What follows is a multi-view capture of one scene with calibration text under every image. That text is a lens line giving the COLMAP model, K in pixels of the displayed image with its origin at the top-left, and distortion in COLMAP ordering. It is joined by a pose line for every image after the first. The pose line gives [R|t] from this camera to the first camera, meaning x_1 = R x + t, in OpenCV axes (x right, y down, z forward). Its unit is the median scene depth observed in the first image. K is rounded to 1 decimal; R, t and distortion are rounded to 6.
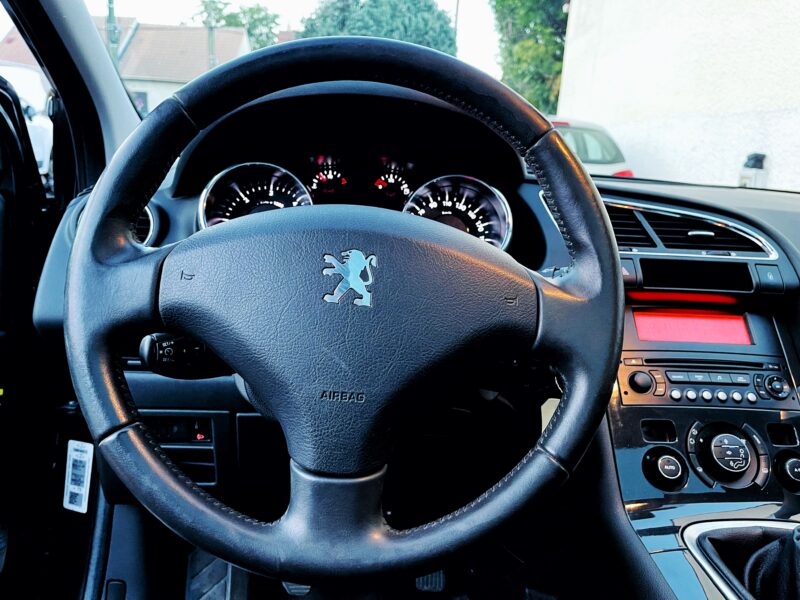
lens RADIAL K [[607.9, 0, 404.2], [0, 607.9, 302.1], [0, 0, 1]] dist [0.039624, -0.057073]
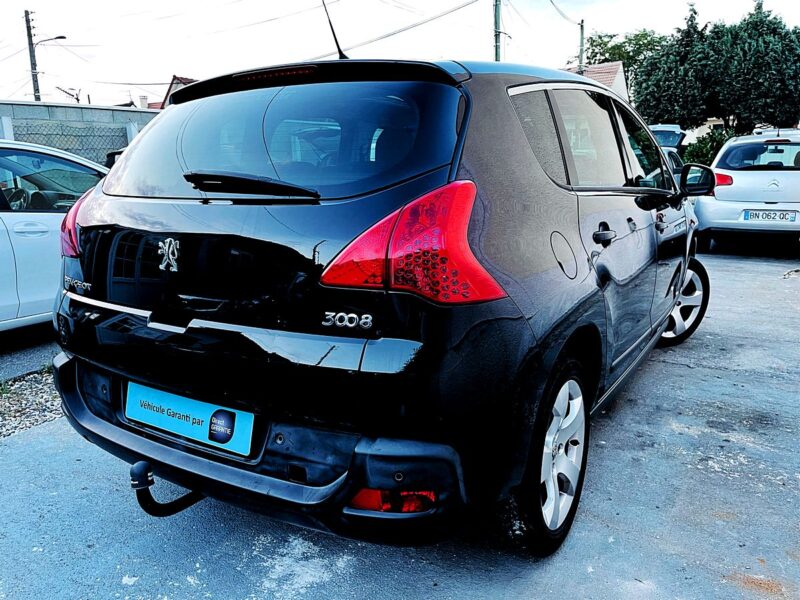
lens RADIAL K [[607.9, 0, 396.1], [0, 607.9, 299.4], [0, 0, 1]] dist [0.039624, -0.057073]
pose [[0.819799, 0.054016, -0.570098, 0.136016], [-0.078990, 0.996691, -0.019152, 0.054389], [0.567178, 0.060733, 0.821353, -0.209470]]
